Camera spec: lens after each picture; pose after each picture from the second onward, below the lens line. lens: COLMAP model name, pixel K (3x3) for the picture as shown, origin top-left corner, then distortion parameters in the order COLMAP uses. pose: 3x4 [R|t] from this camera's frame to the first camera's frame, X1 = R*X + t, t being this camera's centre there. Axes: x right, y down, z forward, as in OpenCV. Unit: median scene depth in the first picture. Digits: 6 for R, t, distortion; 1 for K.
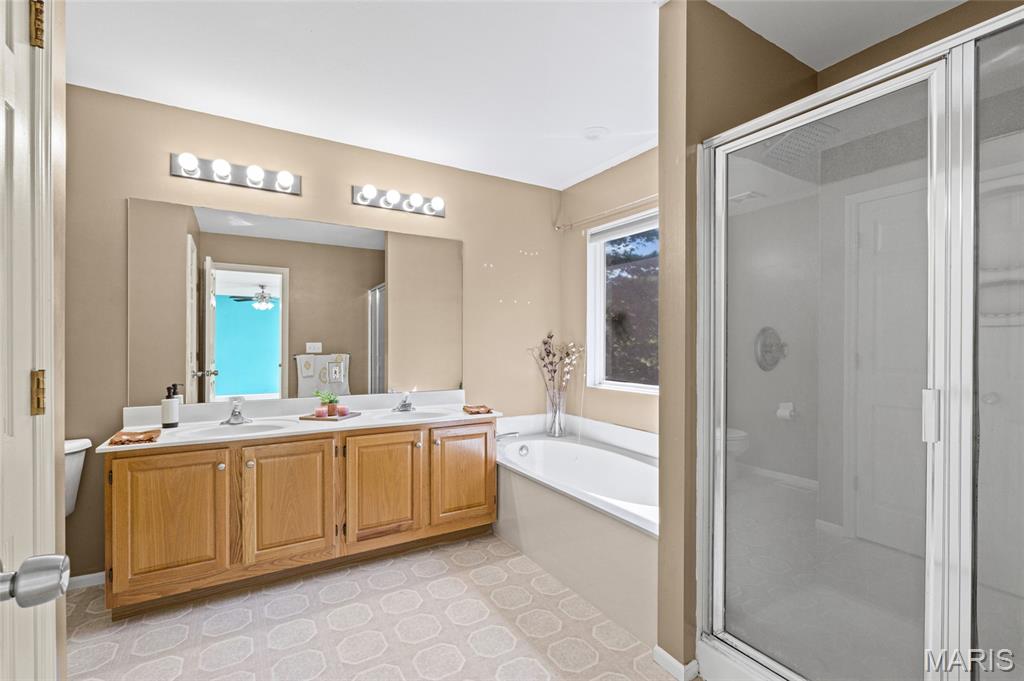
lens RADIAL K [[459.5, 0, 511.8], [0, 459.5, 345.7], [0, 0, 1]] dist [0.001978, 0.000312]
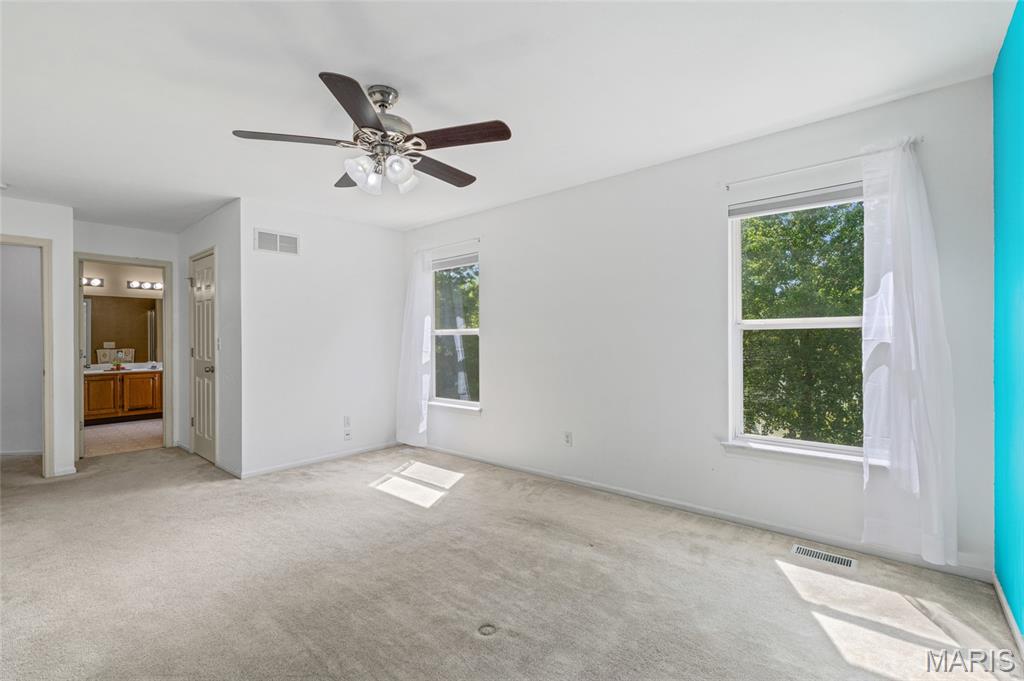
lens RADIAL K [[459.5, 0, 508.9], [0, 459.5, 340.6], [0, 0, 1]] dist [0.001978, 0.000312]
pose [[0.951993, -0.006162, 0.306057, 0.917703], [0.006251, 0.999980, 0.000689, -0.008559], [-0.306055, 0.001258, 0.952013, -2.158981]]
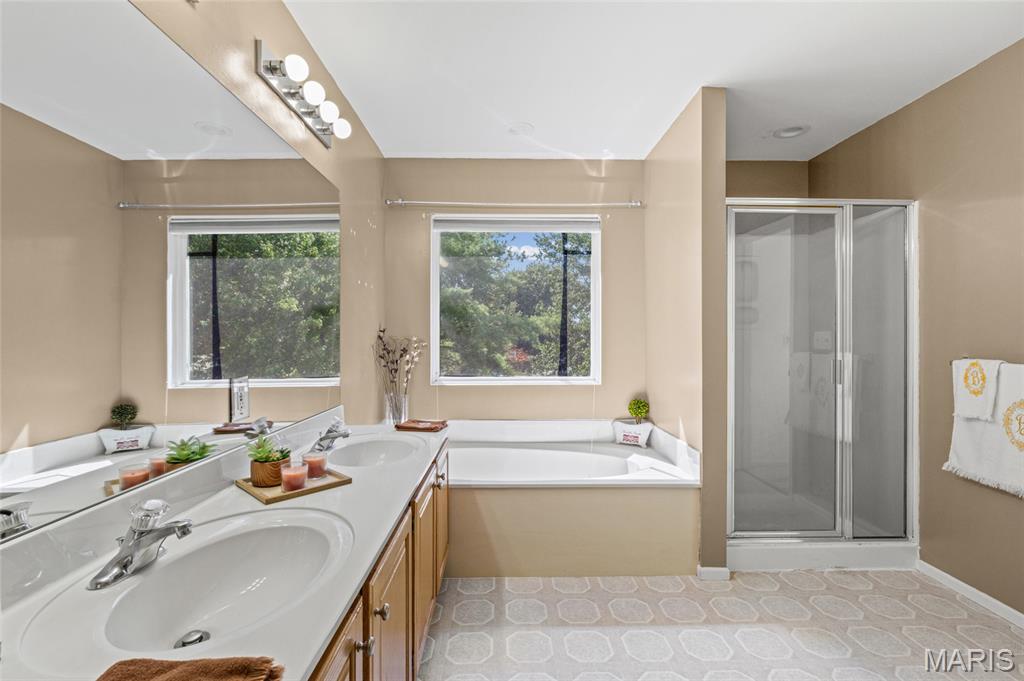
lens RADIAL K [[459.5, 0, 513.3], [0, 459.5, 336.1], [0, 0, 1]] dist [0.001978, 0.000312]
pose [[0.494033, -0.000516, 0.869443, -0.599999], [0.003856, 0.999991, -0.001597, -0.006957], [-0.869435, 0.004141, 0.494031, 0.444115]]
